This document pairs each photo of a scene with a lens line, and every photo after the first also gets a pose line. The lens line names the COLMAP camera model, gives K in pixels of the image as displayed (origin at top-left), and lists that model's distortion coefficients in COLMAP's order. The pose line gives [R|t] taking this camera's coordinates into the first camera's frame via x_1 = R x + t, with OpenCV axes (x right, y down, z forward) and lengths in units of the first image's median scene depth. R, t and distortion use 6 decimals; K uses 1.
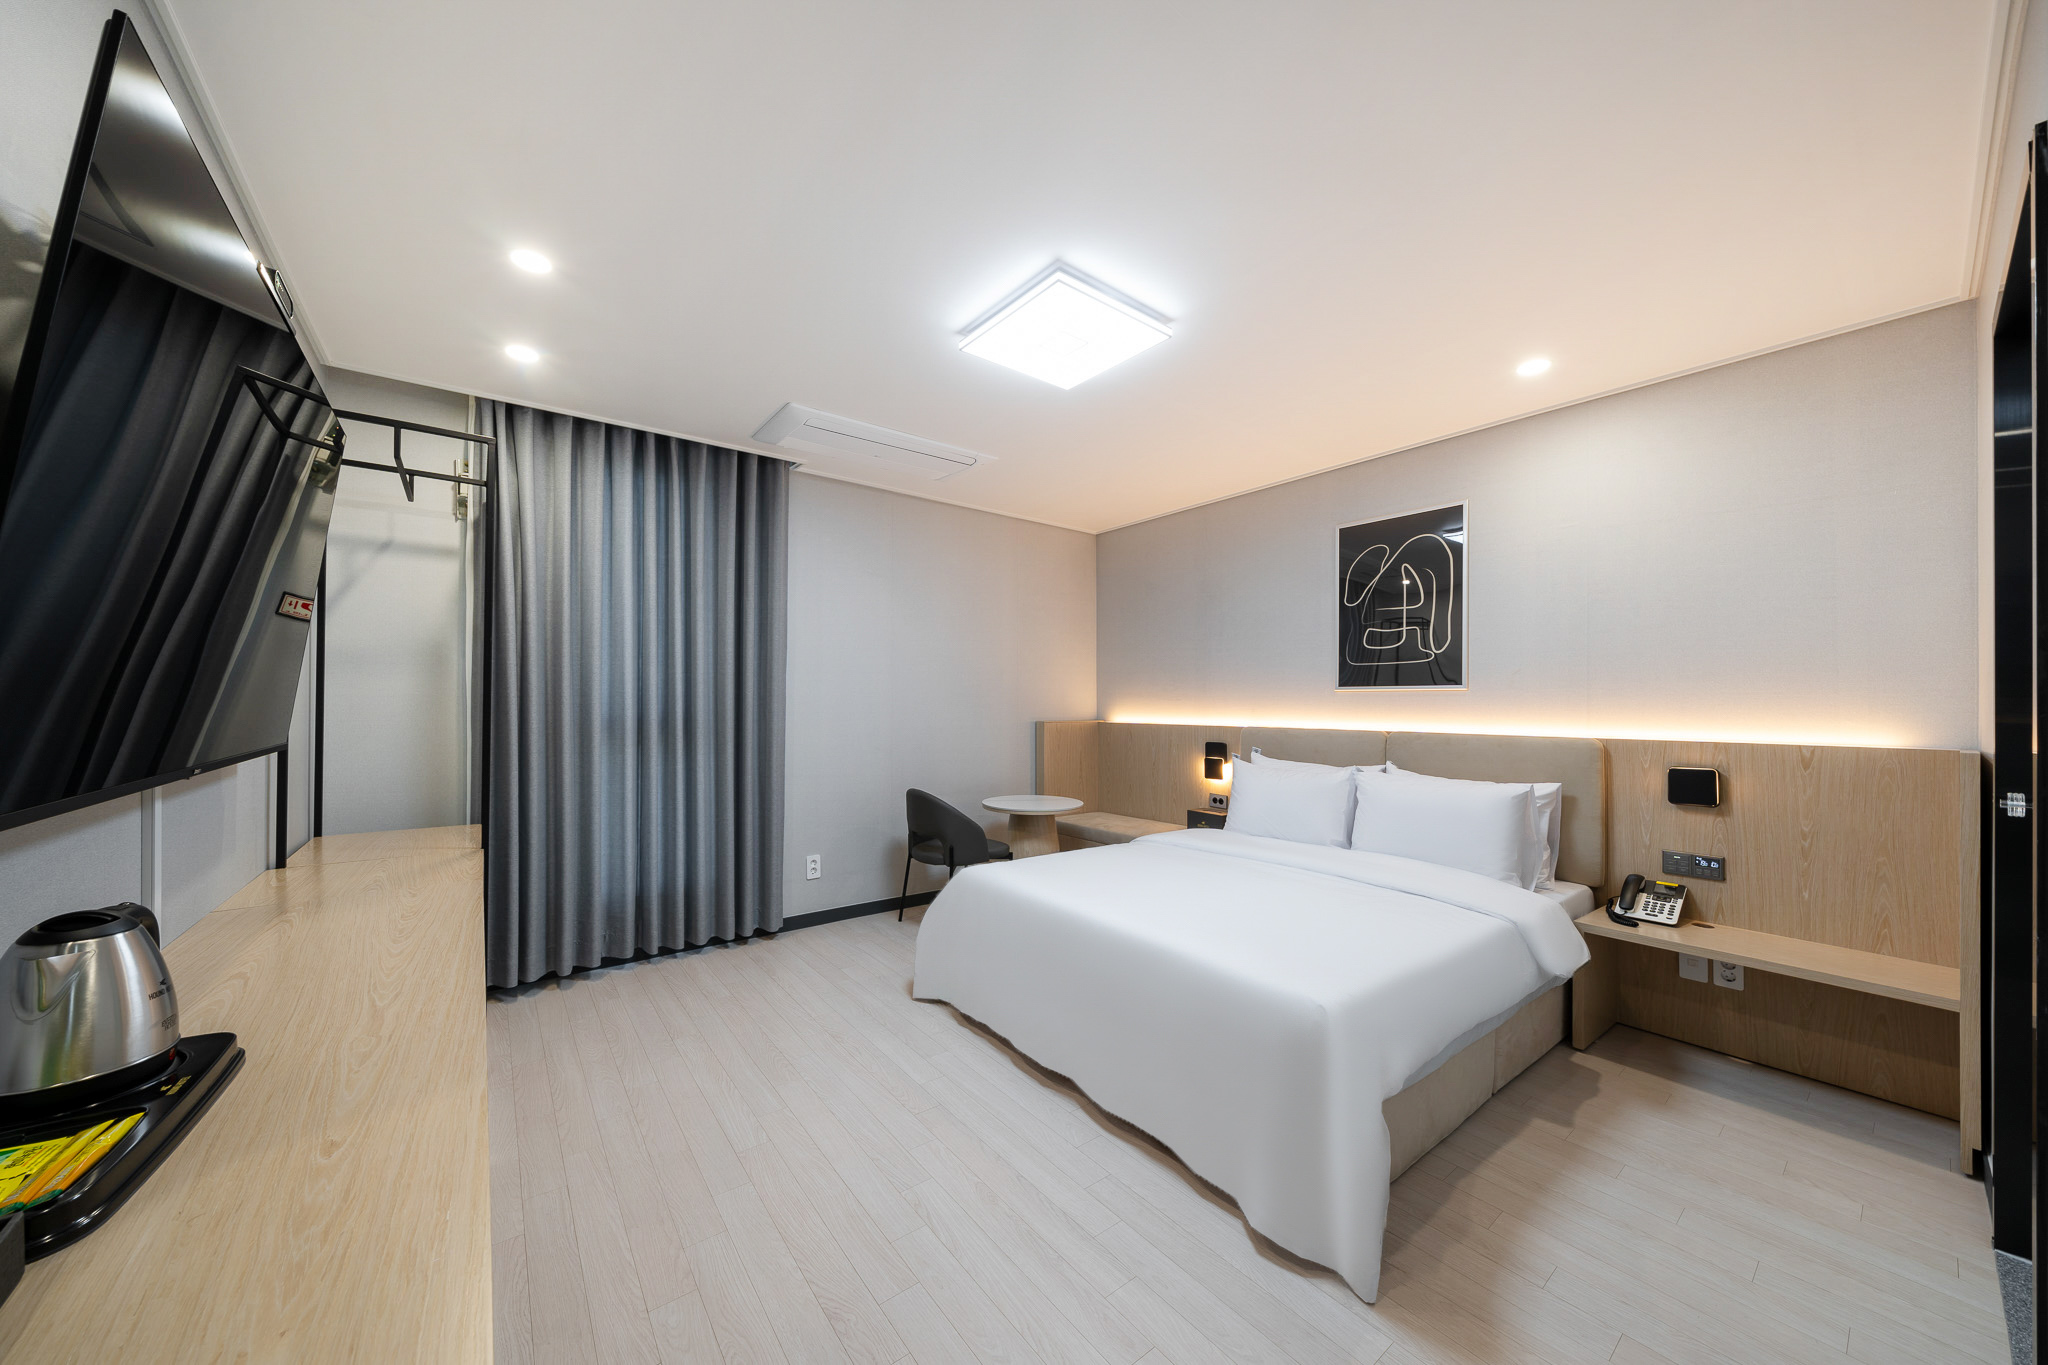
lens RADIAL K [[715.2, 0, 998.4], [0, 715.2, 689.7], [0, 0, 1]] dist [0.008474, 0.000853]
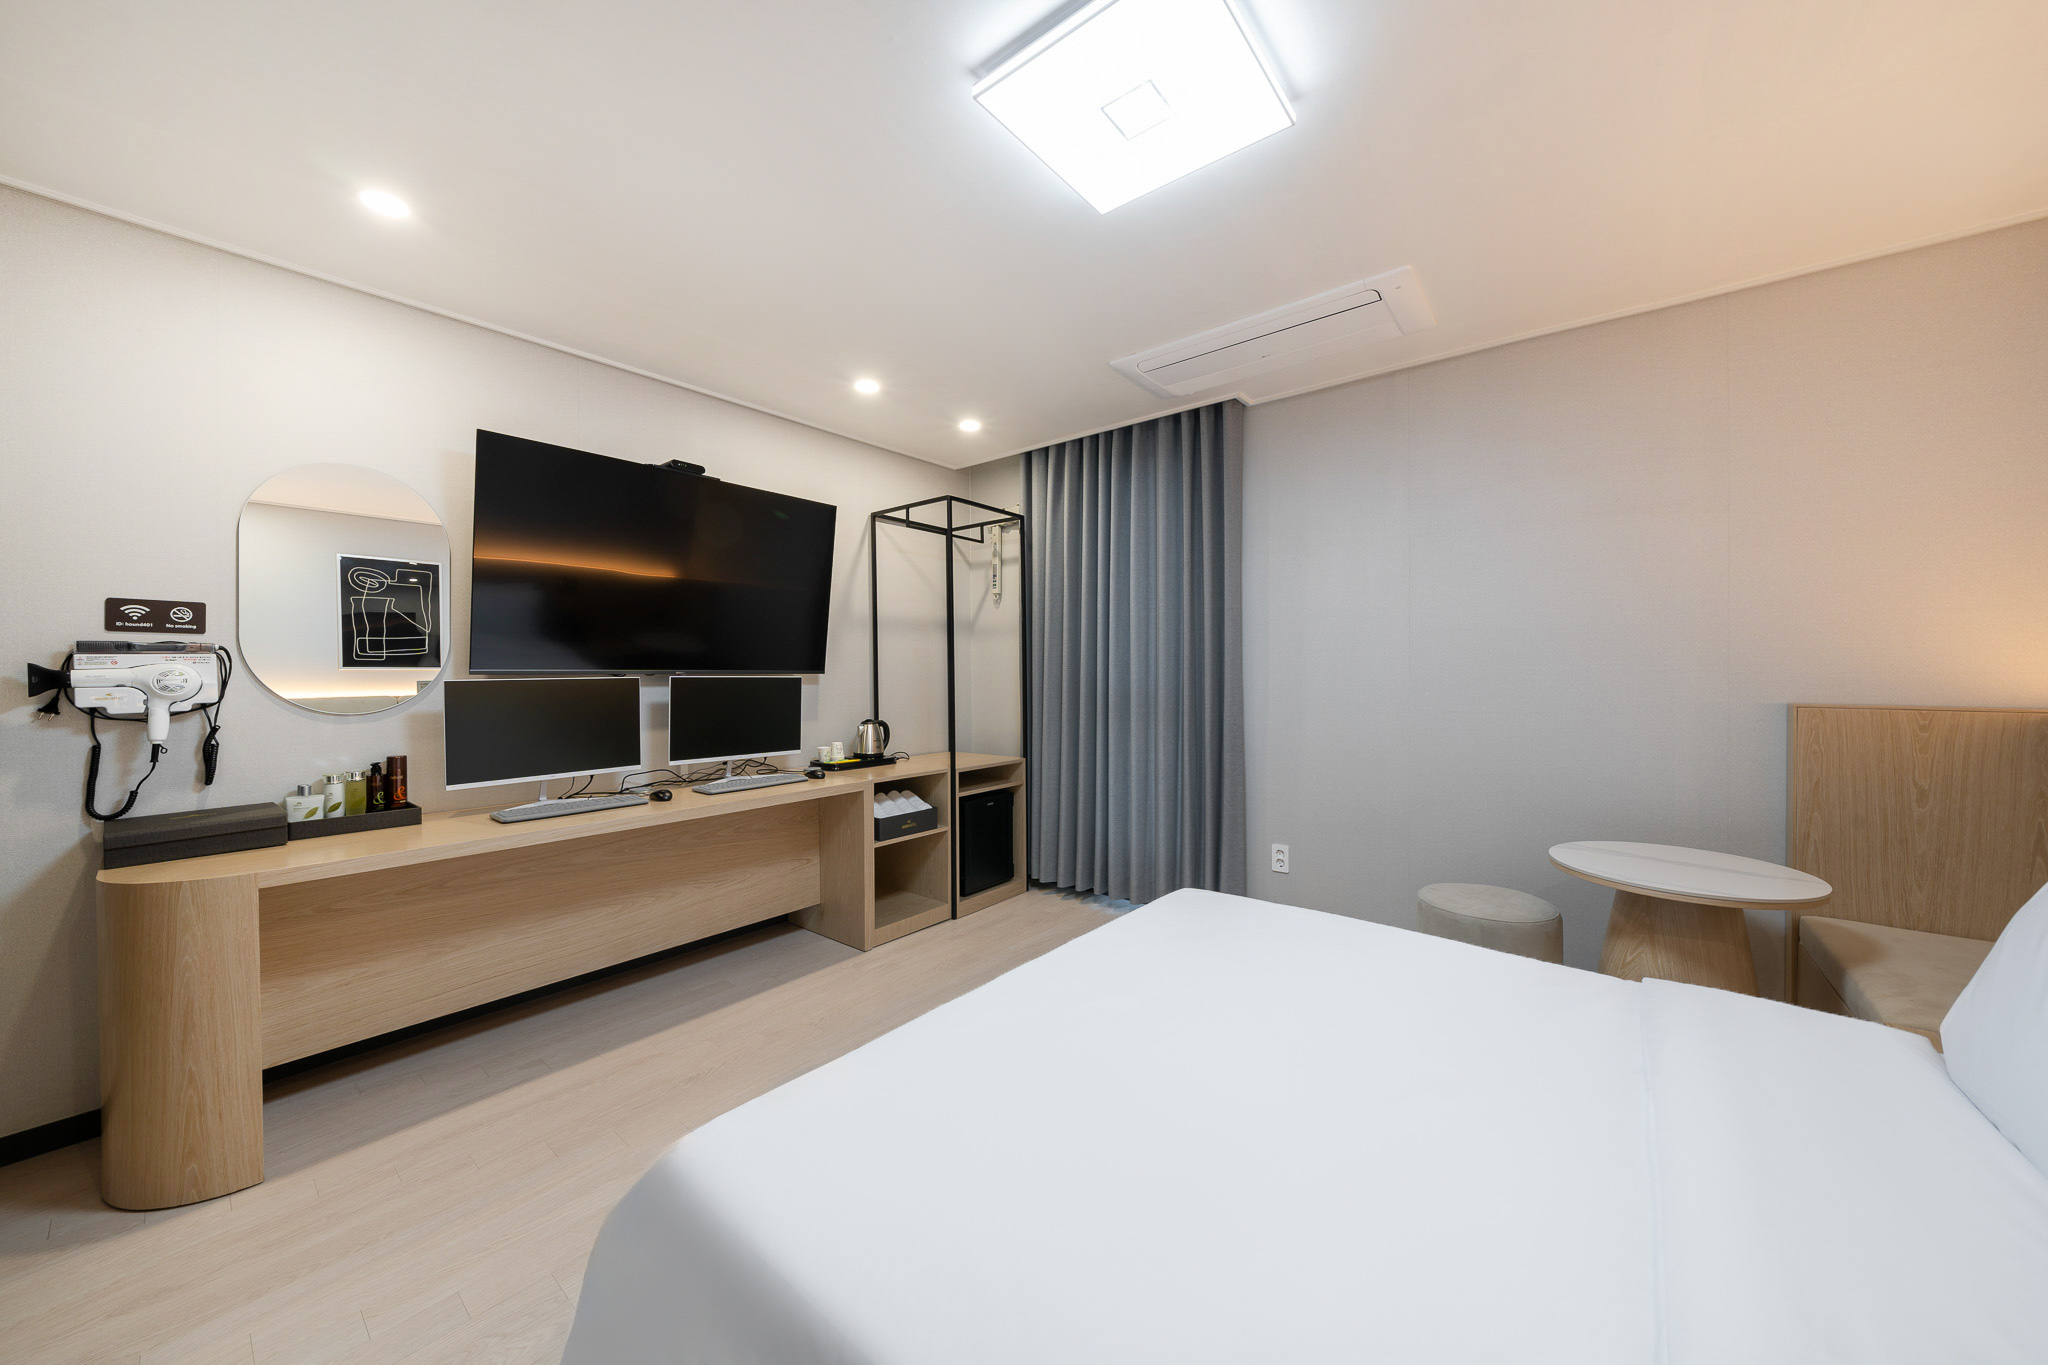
lens RADIAL K [[715.2, 0, 1039.6], [0, 715.2, 676.3], [0, 0, 1]] dist [0.008474, 0.000853]
pose [[0.246306, -0.002587, -0.969189, 0.554888], [0.023069, 0.999729, 0.003195, 0.019031], [0.968917, -0.023145, 0.246299, 0.583993]]
